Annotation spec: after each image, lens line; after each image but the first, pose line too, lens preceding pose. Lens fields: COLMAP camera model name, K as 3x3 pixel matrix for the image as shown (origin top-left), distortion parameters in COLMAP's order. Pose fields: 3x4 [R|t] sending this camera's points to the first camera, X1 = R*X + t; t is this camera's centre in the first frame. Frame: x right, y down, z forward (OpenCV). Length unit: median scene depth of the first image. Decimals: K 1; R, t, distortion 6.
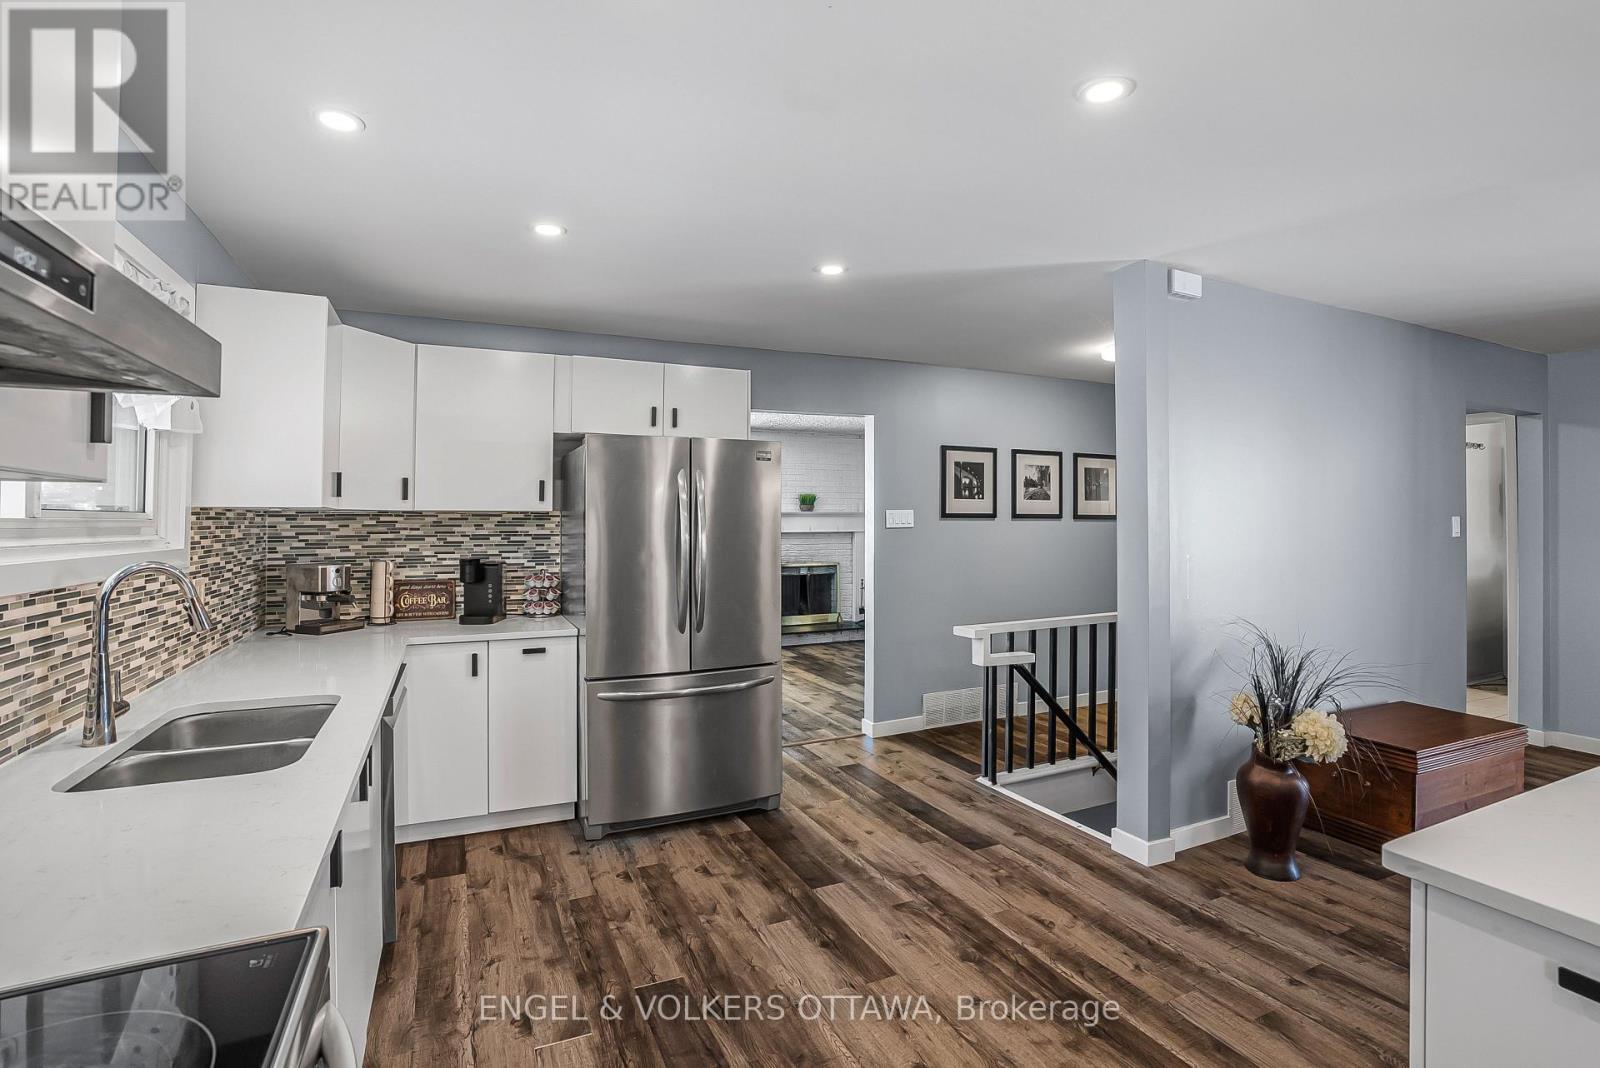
lens RADIAL K [[751.2, 0, 792.8], [0, 751.2, 506.1], [0, 0, 1]] dist [-0.047396, 0.007566]
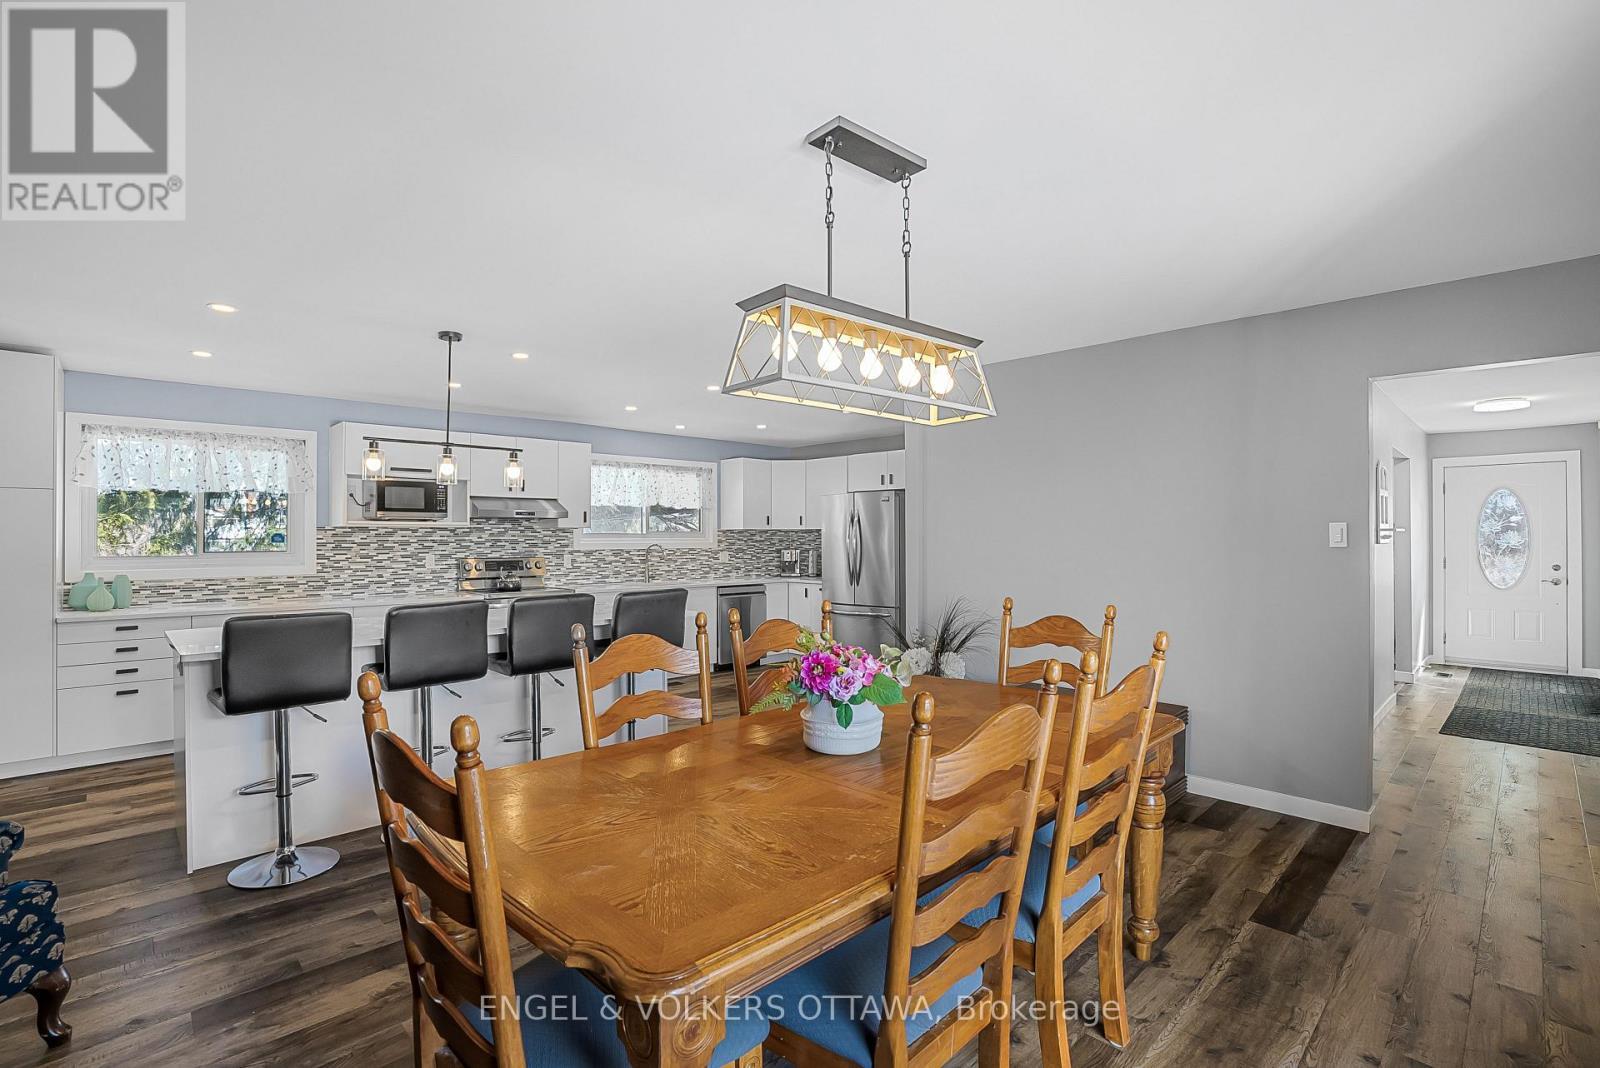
lens RADIAL K [[751.2, 0, 799.9], [0, 751.2, 535.7], [0, 0, 1]] dist [-0.047396, 0.007566]
pose [[0.336146, 0.000978, -0.941809, 1.688893], [0.021239, 0.999737, 0.008618, 0.005377], [0.941570, -0.022900, 0.336037, 0.148800]]
